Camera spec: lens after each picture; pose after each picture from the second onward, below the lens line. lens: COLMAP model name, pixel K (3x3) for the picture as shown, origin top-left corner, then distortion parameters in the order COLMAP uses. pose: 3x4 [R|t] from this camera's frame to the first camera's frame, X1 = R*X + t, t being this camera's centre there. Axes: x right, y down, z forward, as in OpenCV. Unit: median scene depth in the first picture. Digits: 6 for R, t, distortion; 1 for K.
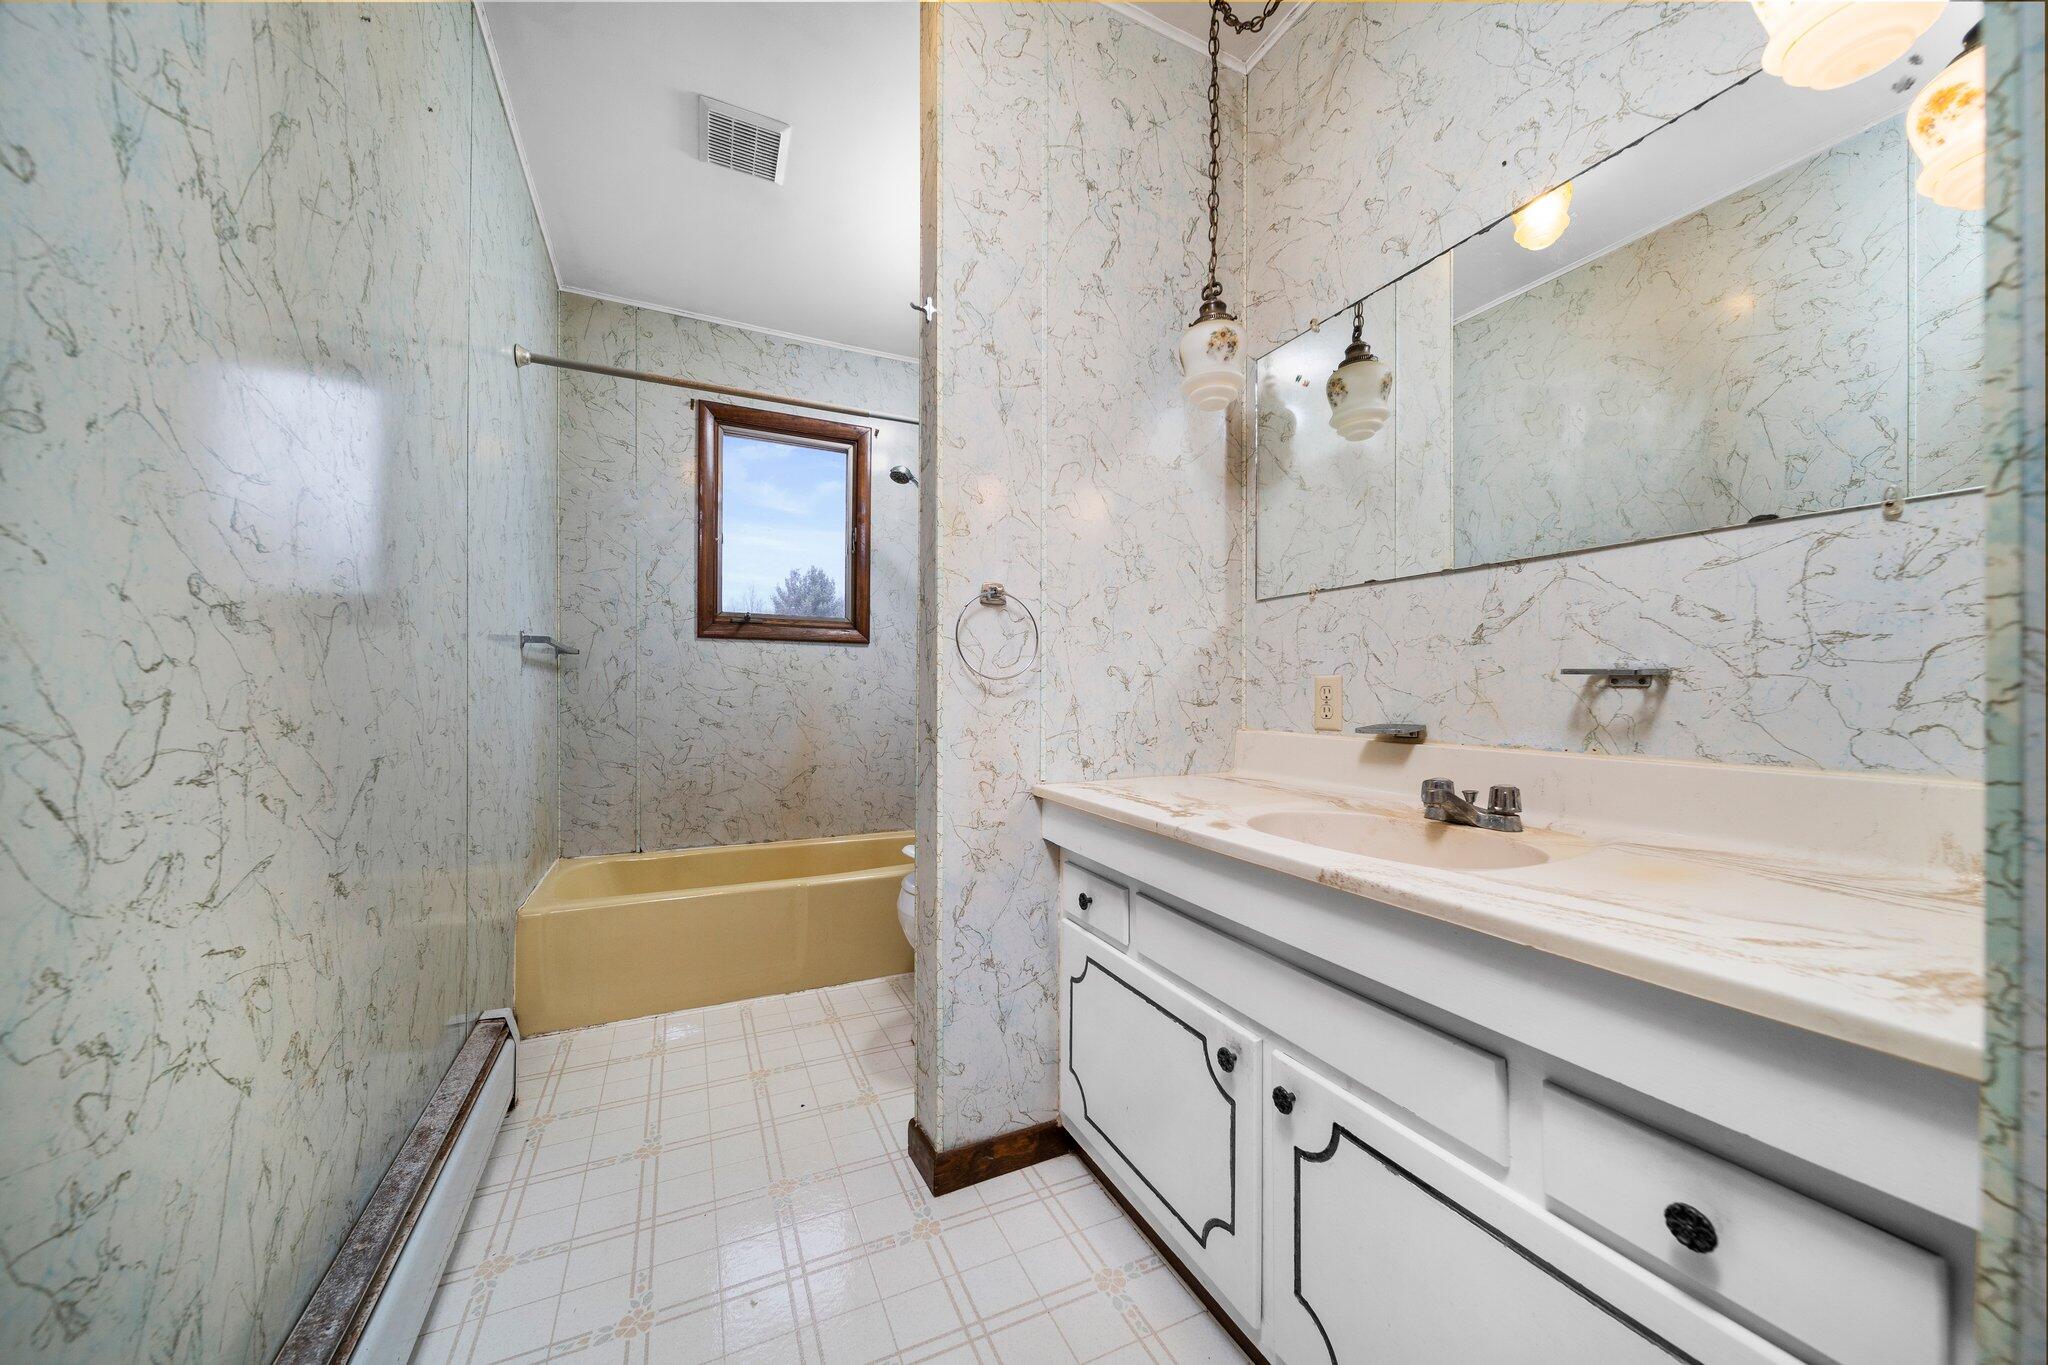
lens RADIAL K [[725.2, 0, 1026.4], [0, 725.2, 690.3], [0, 0, 1]] dist [0.003491, -0.001619]
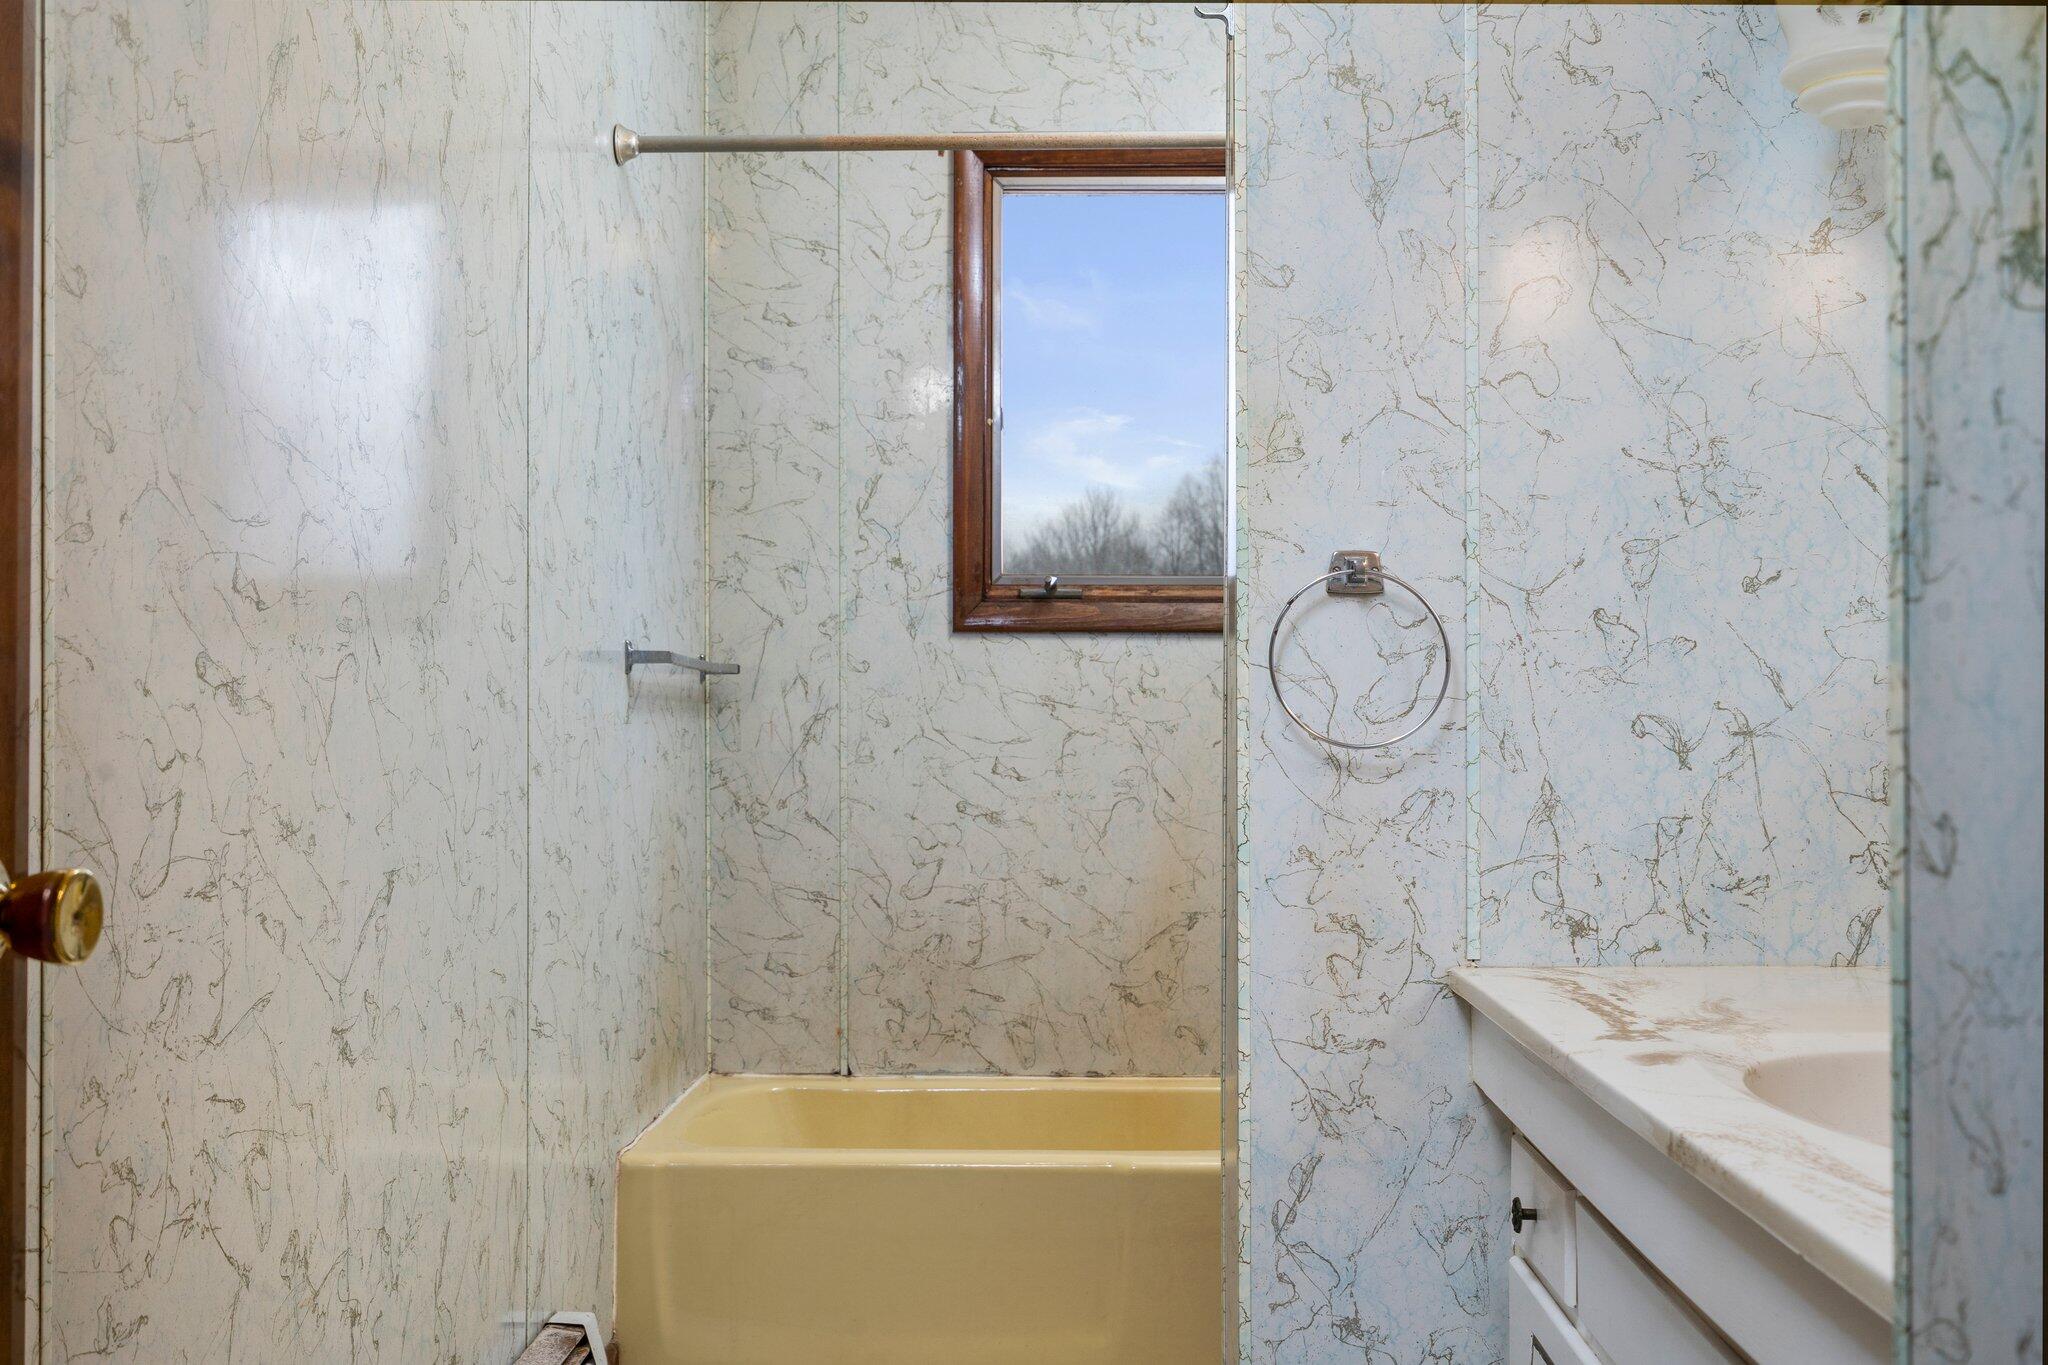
lens RADIAL K [[2047.7, 0, 1026.9], [0, 2047.7, 684.4], [0, 0, 1]] dist [0.020318, 0.000000]
pose [[0.890569, -0.010006, -0.454738, 0.376116], [0.004448, 0.999902, -0.013289, -0.038730], [0.454826, 0.009812, 0.890526, -0.326285]]
